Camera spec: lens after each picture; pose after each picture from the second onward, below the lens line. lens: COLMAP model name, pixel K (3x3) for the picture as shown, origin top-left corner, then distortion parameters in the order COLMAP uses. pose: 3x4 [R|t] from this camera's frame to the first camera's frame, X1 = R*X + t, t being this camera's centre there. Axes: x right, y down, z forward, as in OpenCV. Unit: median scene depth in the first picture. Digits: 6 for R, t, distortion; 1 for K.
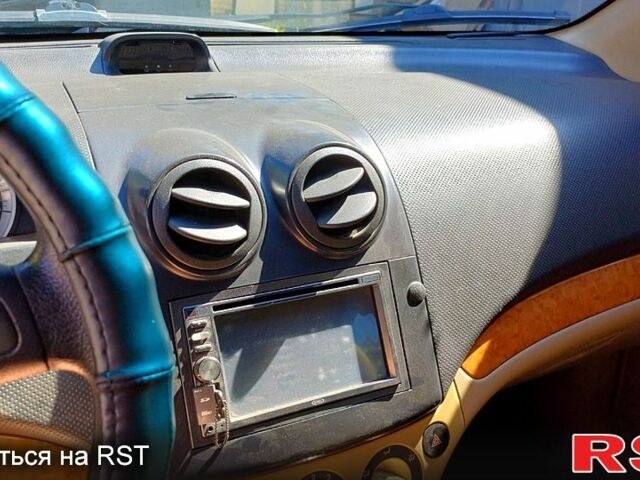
lens RADIAL K [[660.5, 0, 320.0], [0, 660.5, 240.0], [0, 0, 1]] dist [0.013763, -0.010989]
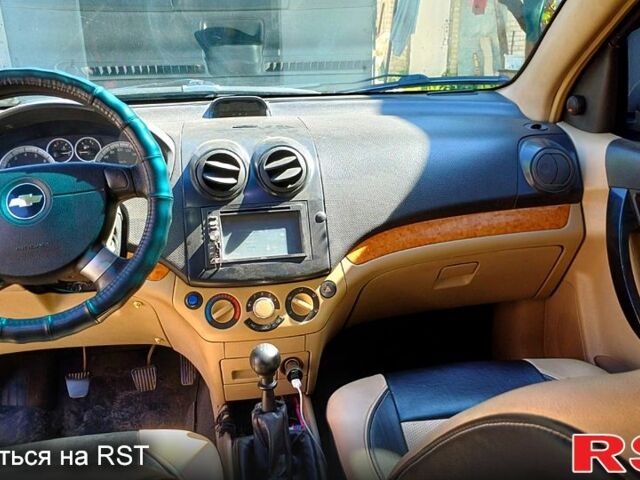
lens RADIAL K [[660.5, 0, 320.0], [0, 660.5, 240.0], [0, 0, 1]] dist [0.013763, -0.010989]
pose [[0.961268, 0.036584, -0.273177, 0.745321], [-0.058277, 0.995721, -0.071722, 0.315428], [0.269384, 0.084864, 0.959286, -1.037214]]
